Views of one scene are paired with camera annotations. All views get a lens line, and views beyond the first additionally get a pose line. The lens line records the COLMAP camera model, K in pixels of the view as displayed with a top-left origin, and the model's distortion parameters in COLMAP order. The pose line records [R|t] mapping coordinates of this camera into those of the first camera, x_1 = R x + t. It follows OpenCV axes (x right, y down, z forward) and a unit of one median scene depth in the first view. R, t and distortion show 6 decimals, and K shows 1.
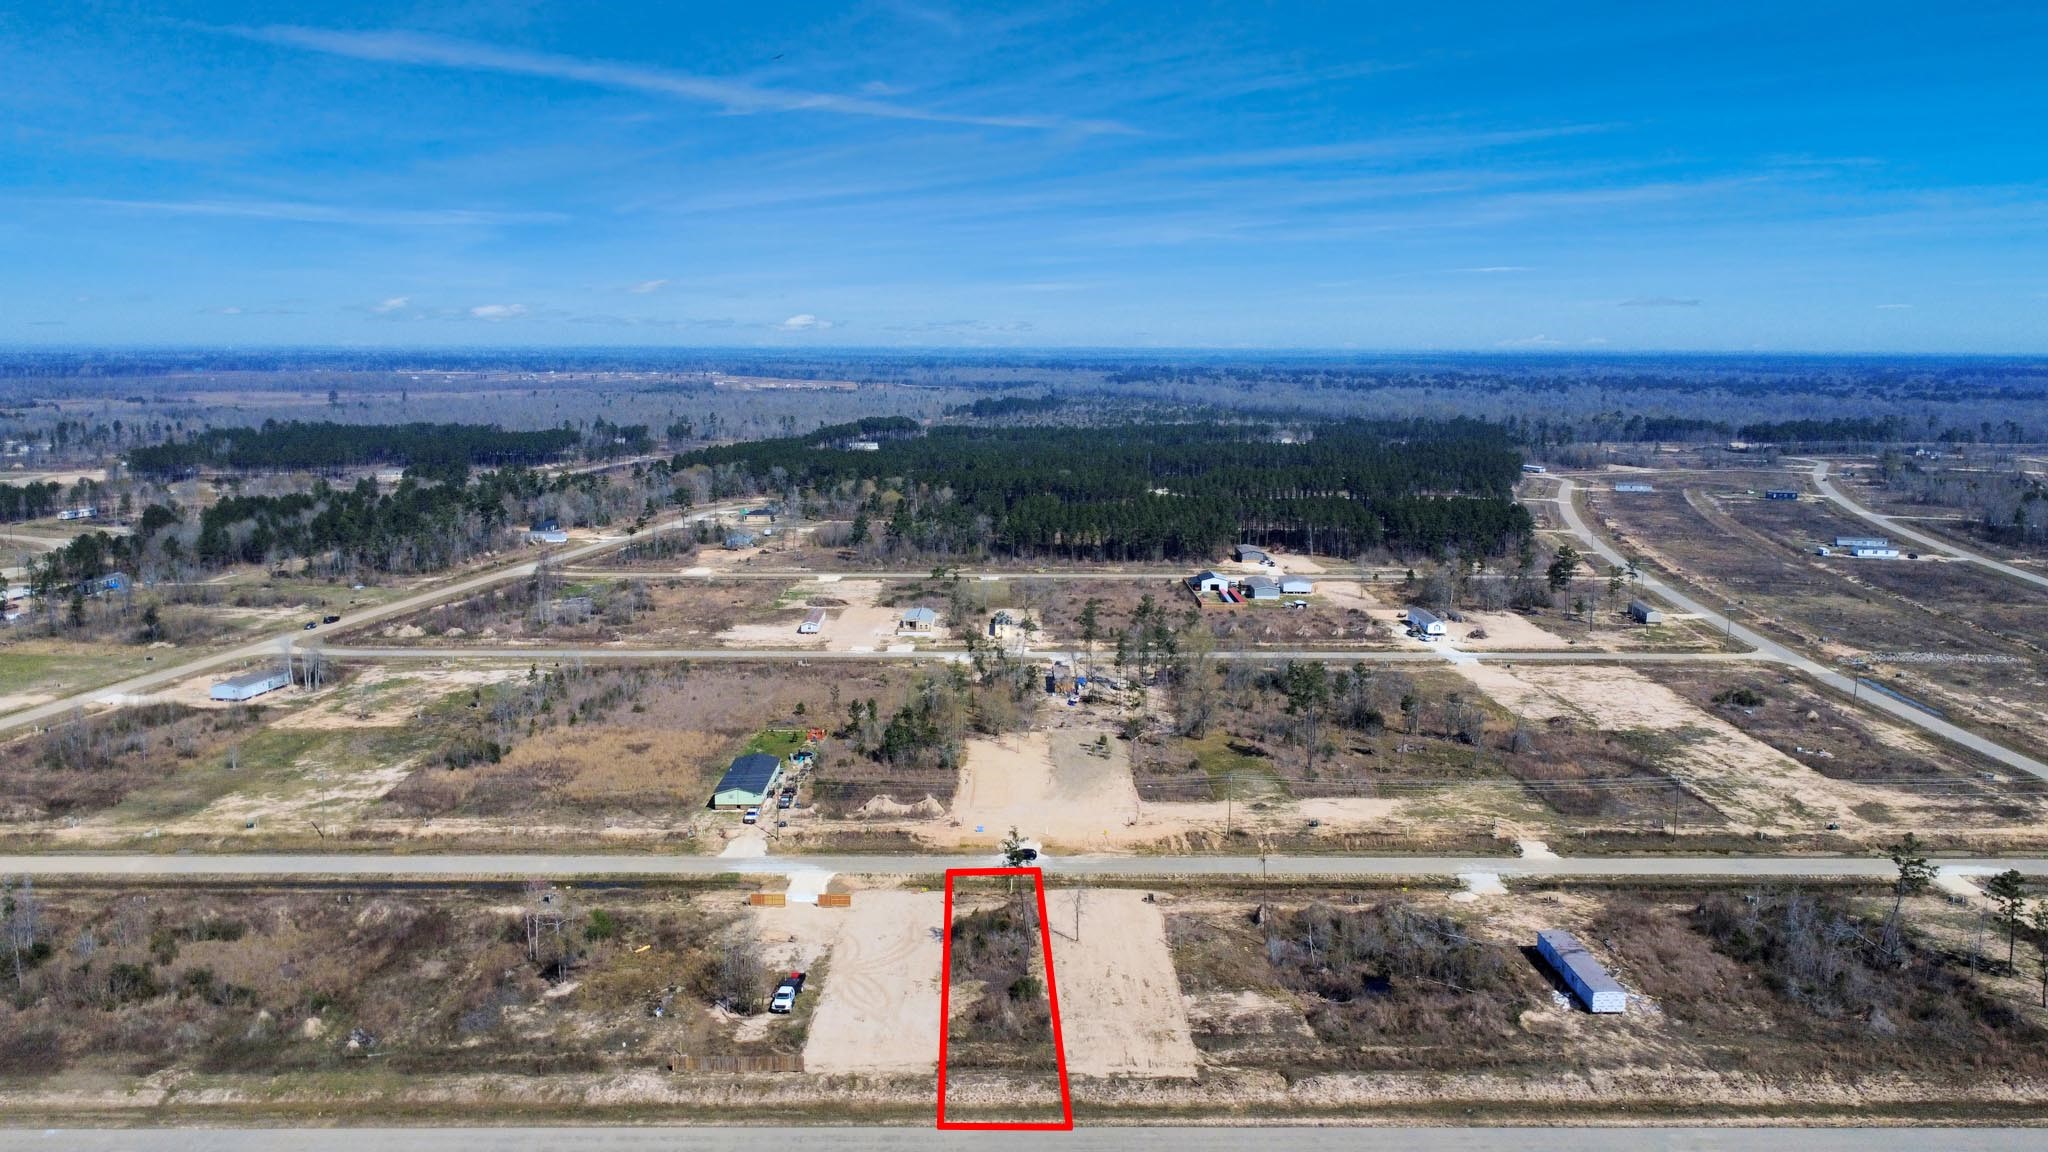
lens RADIAL K [[1527.7, 0, 1022.3], [0, 1527.7, 567.5], [0, 0, 1]] dist [0.005799, -0.001669]
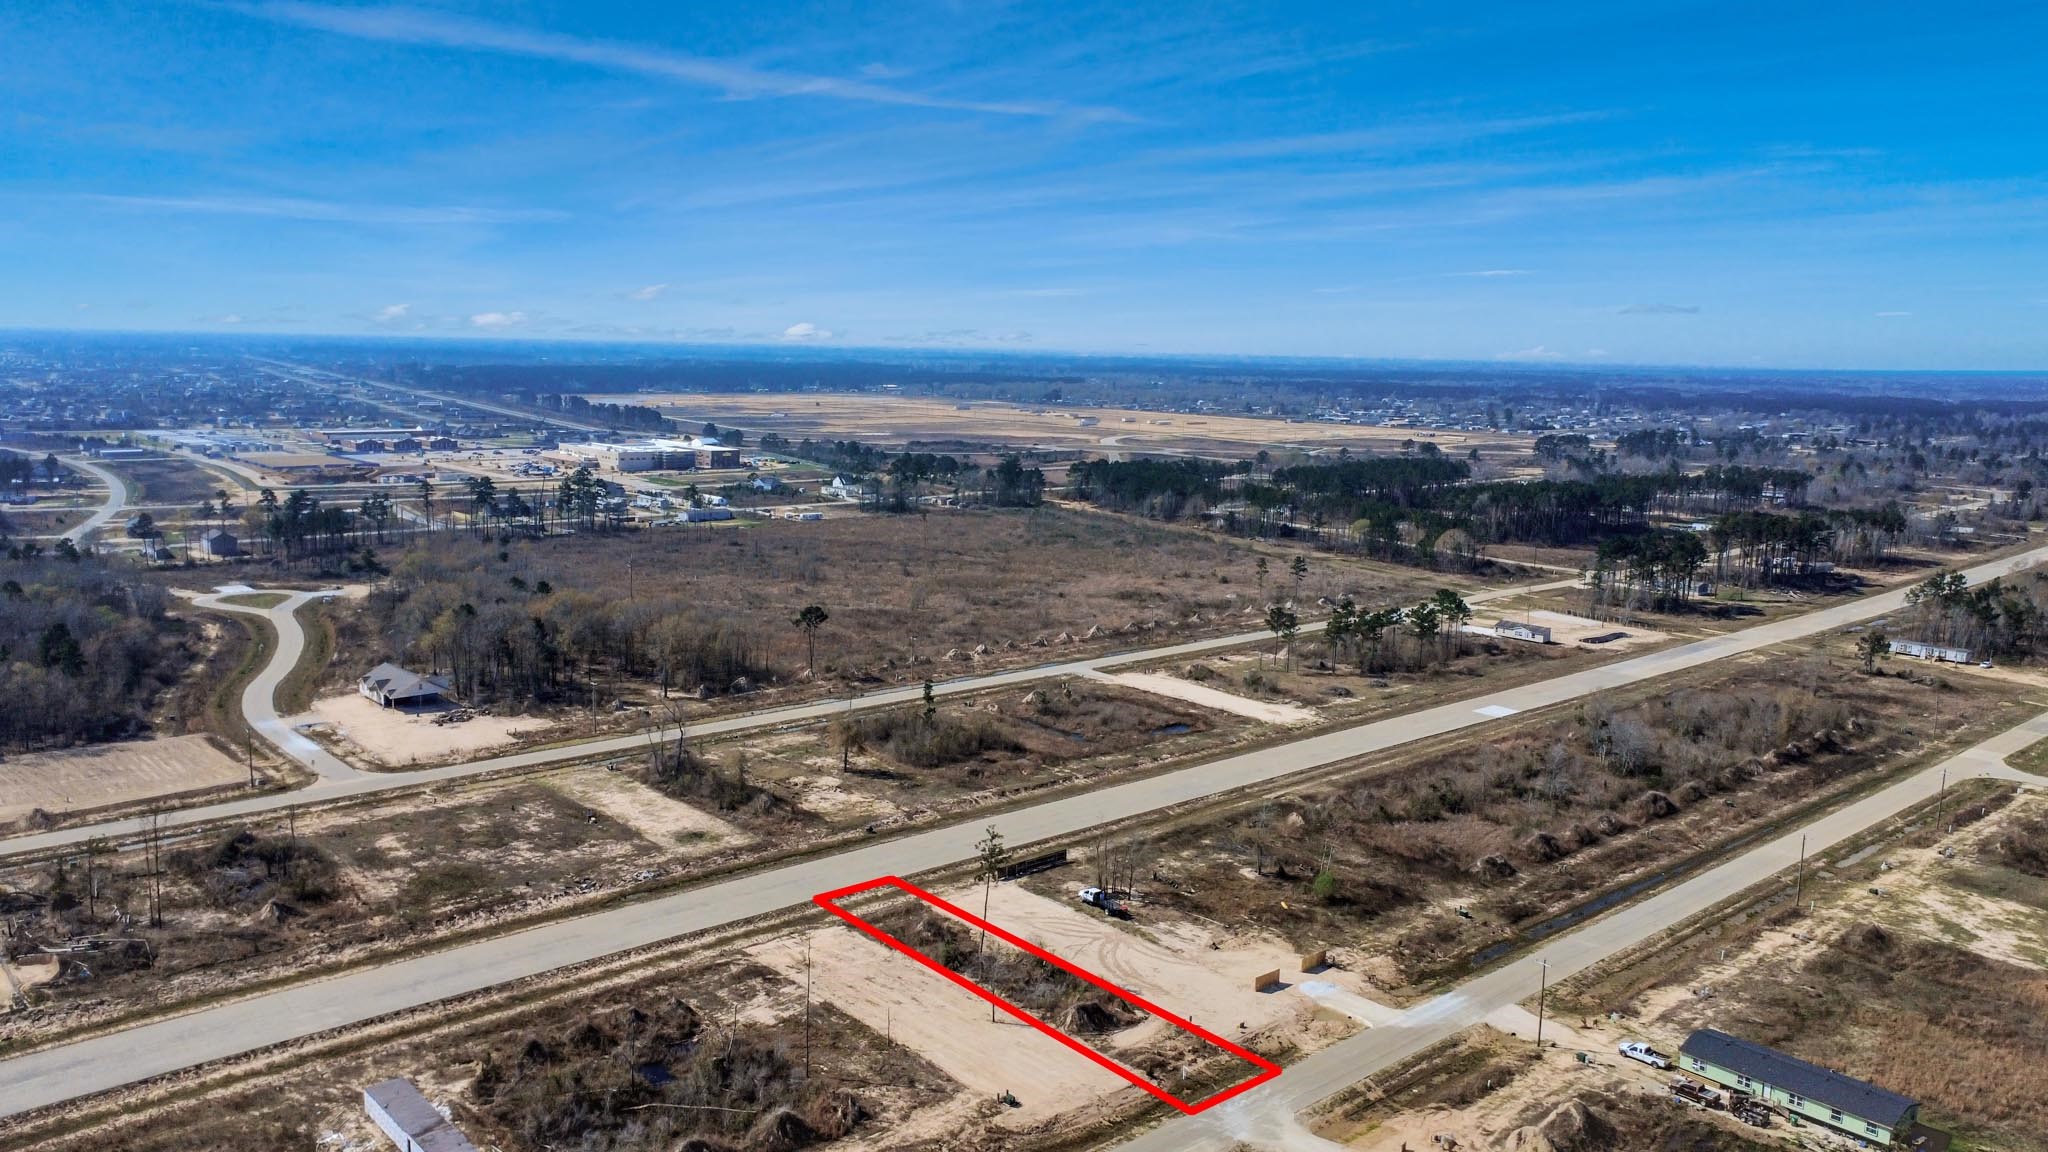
lens RADIAL K [[1527.7, 0, 1022.3], [0, 1527.7, 567.5], [0, 0, 1]] dist [0.005799, -0.001669]
pose [[-0.754543, 0.073939, -0.652072, 0.652916], [-0.122640, 0.960240, 0.250795, -0.260031], [0.644690, 0.269205, -0.715474, 1.769072]]
